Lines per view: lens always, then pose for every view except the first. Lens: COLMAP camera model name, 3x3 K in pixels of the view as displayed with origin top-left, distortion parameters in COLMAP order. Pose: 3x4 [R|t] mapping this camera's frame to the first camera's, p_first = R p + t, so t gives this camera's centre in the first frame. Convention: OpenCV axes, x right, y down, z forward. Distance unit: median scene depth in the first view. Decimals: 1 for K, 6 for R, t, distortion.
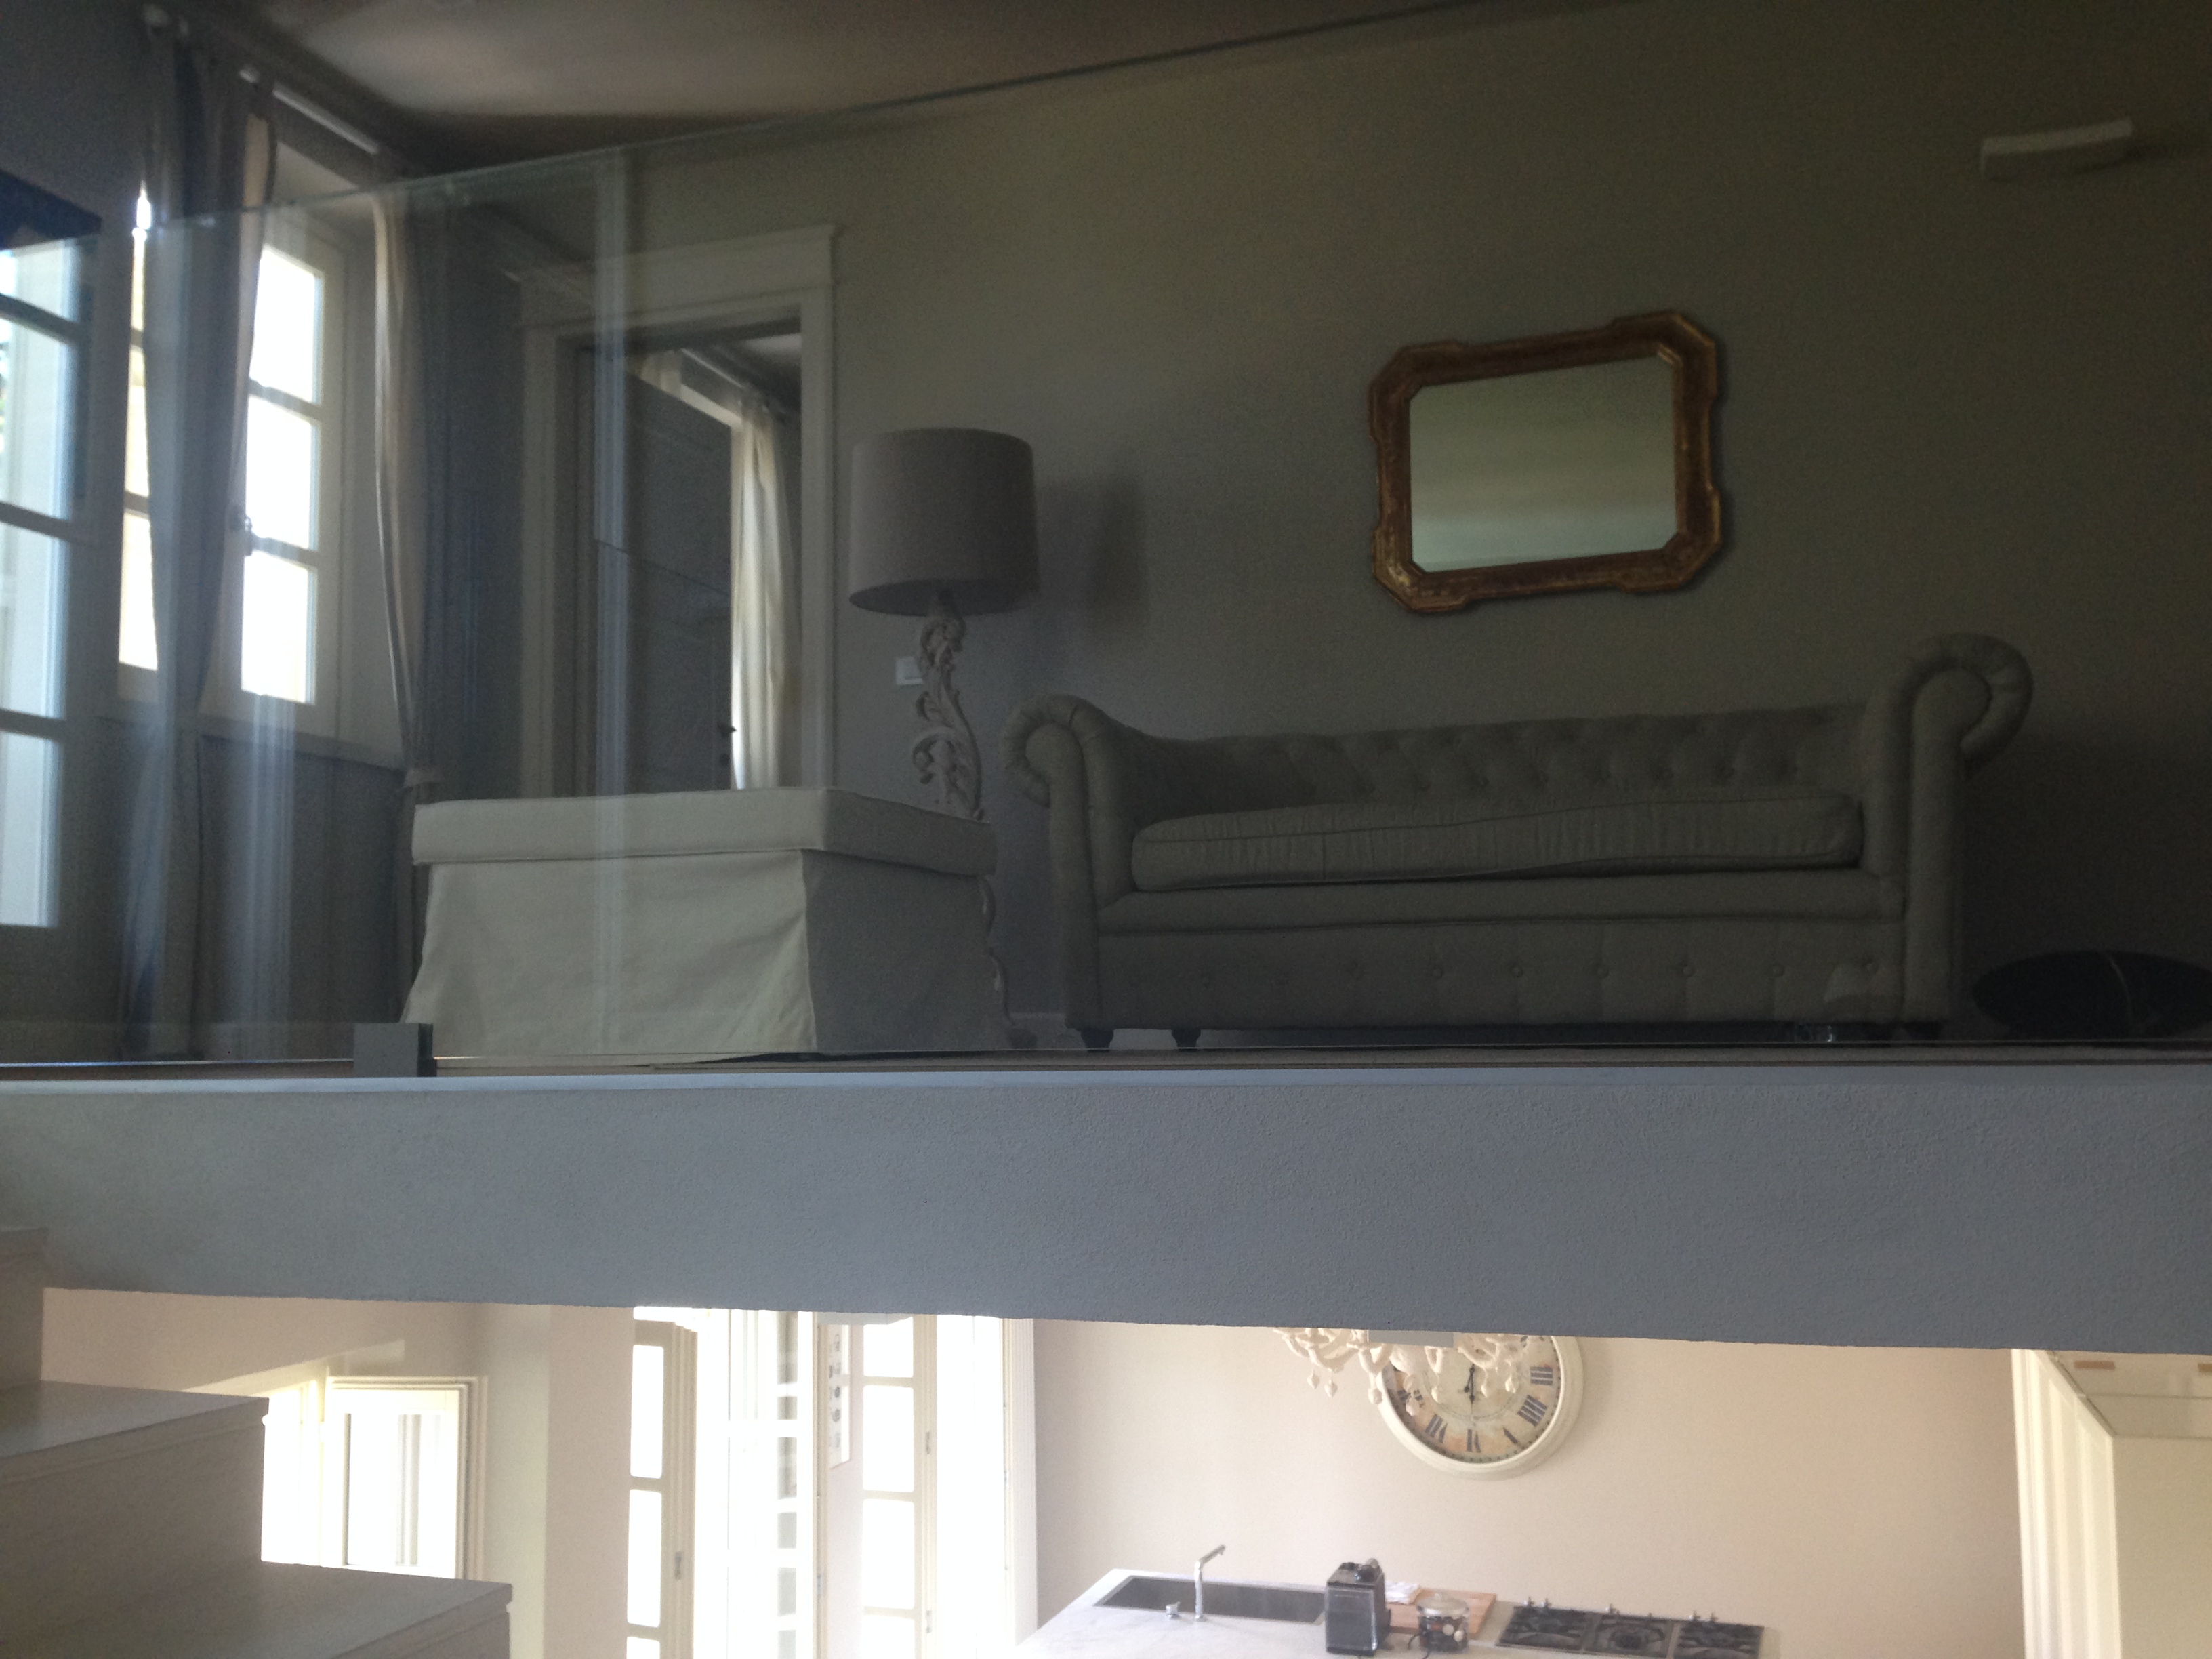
lens RADIAL K [[2061.1, 0, 1106.0], [0, 2061.1, 829.5], [0, 0, 1]] dist [0.013991, 0.009905]
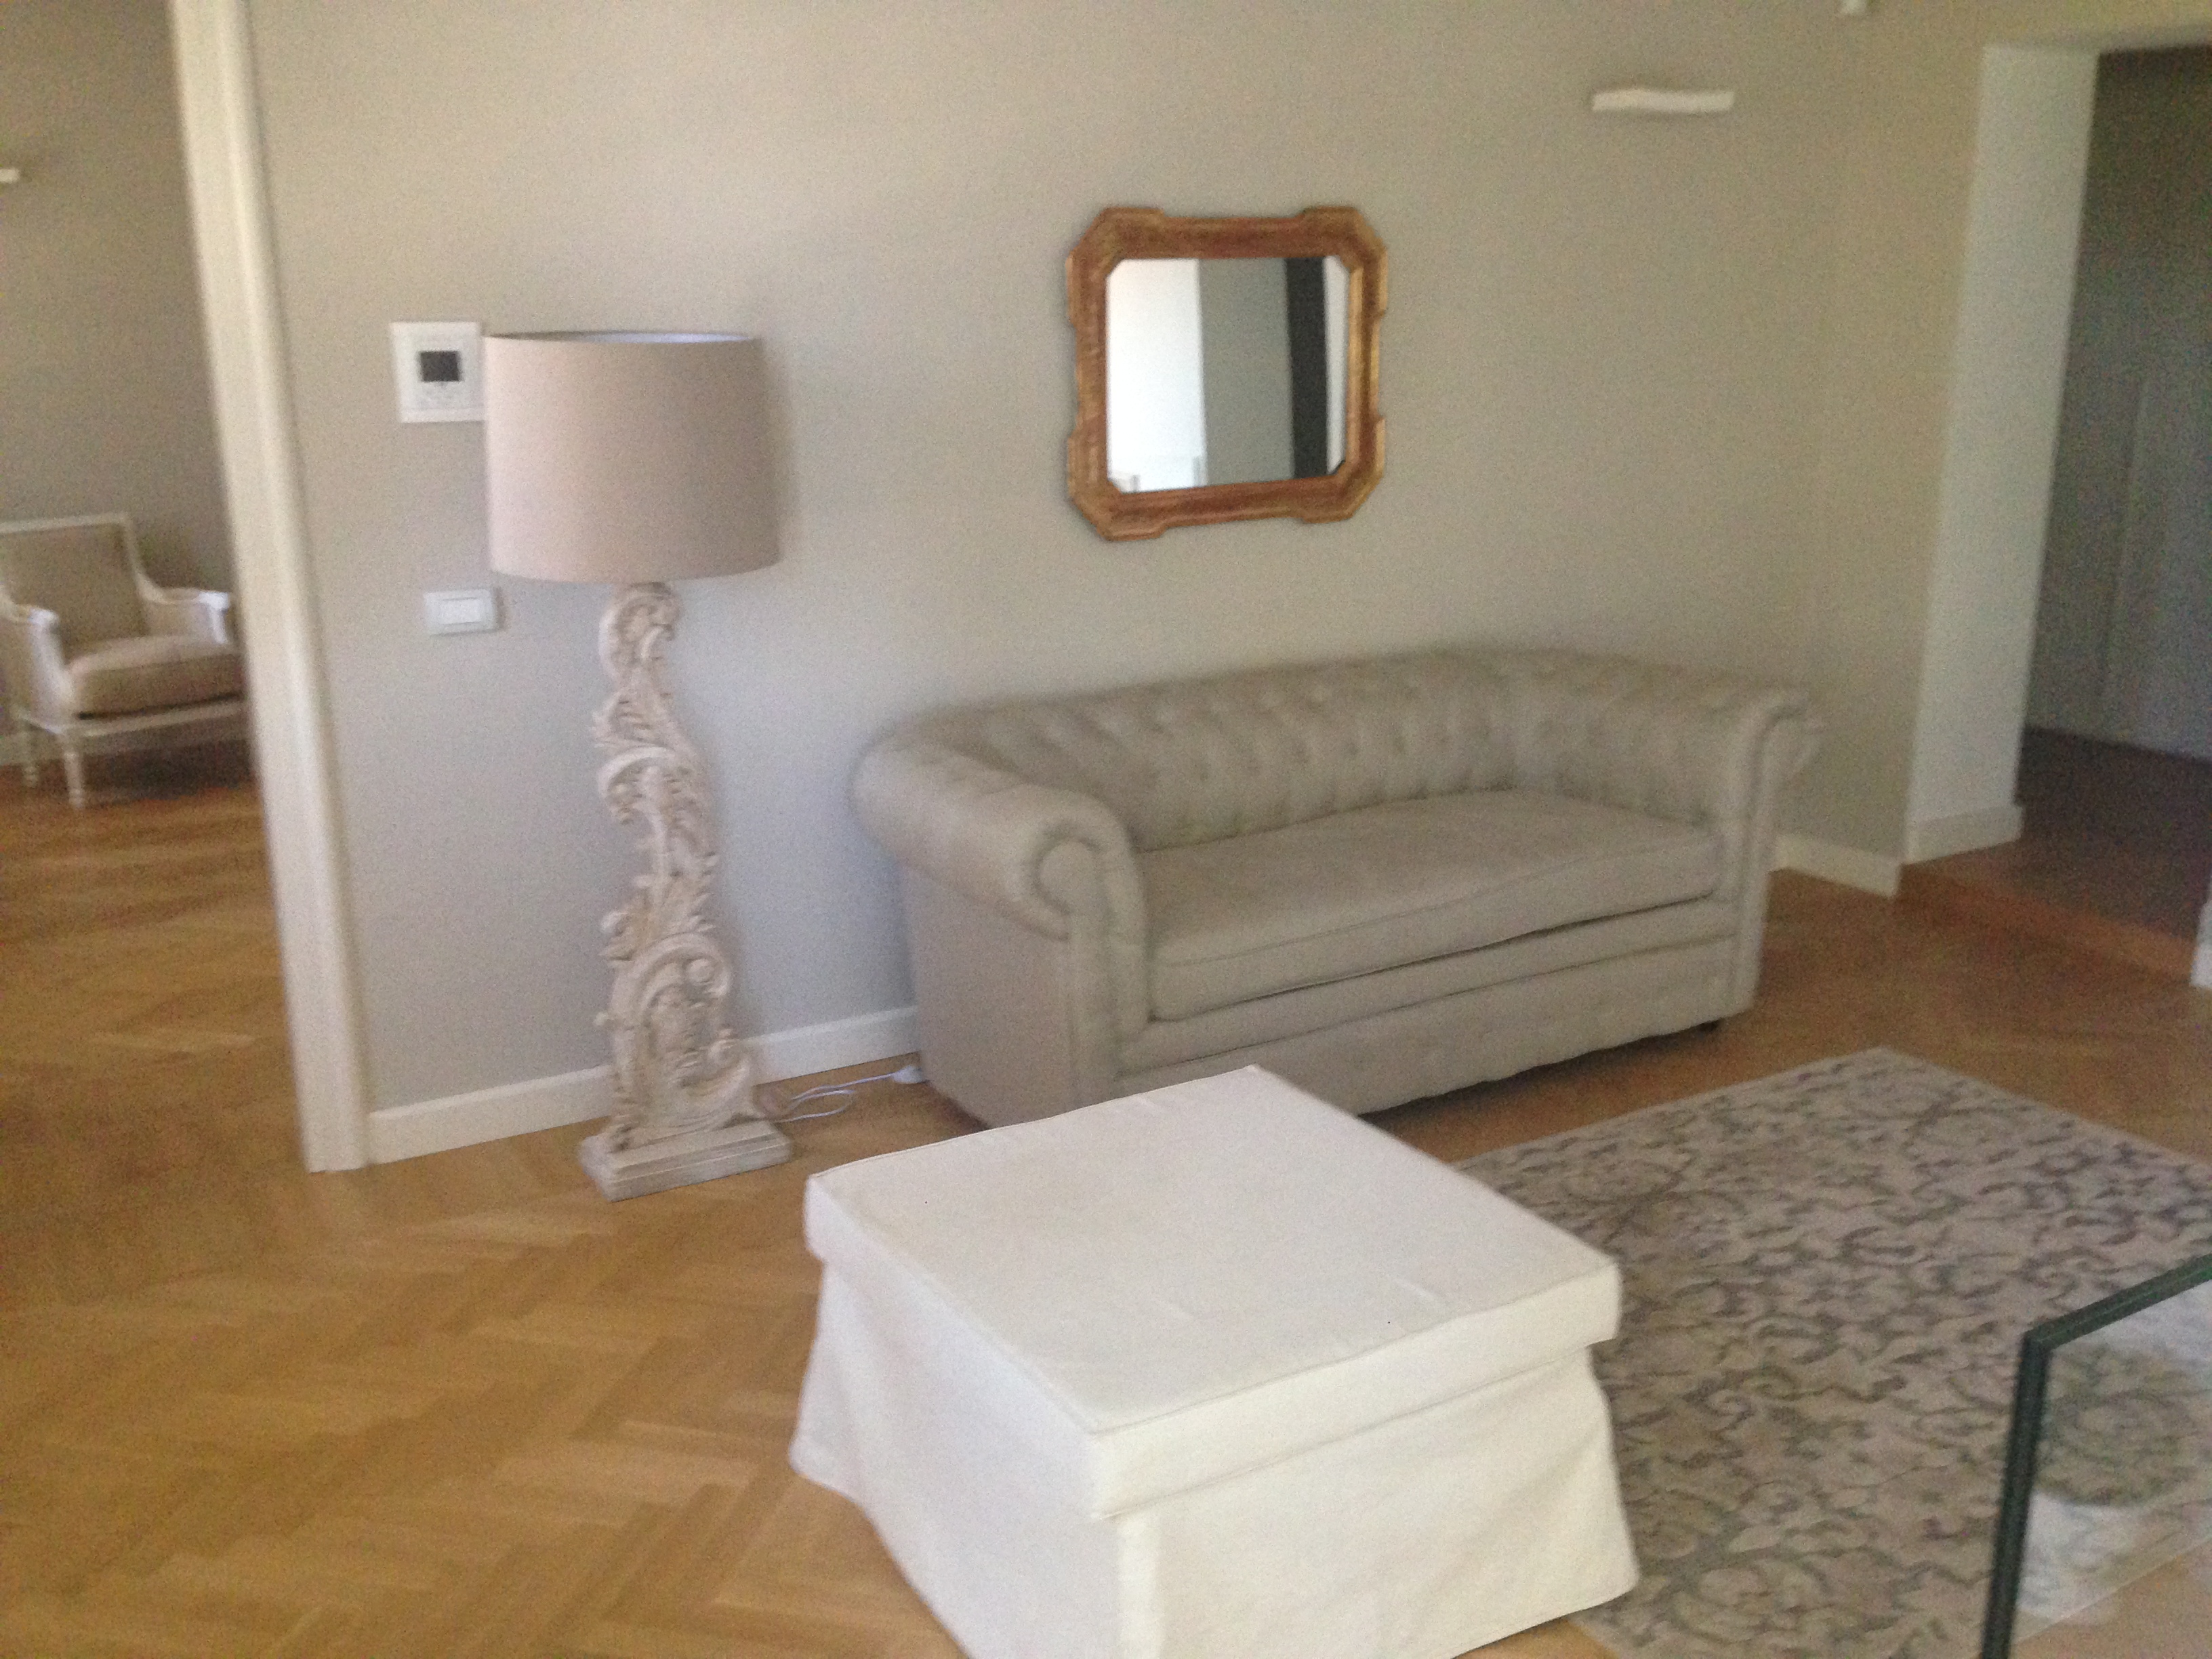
lens RADIAL K [[2061.1, 0, 1106.0], [0, 2061.1, 829.5], [0, 0, 1]] dist [0.013991, 0.009905]
pose [[0.656205, -0.190909, 0.730034, -0.505447], [-0.069206, 0.948162, 0.310159, -0.256385], [-0.751403, -0.254051, 0.608977, 0.437877]]
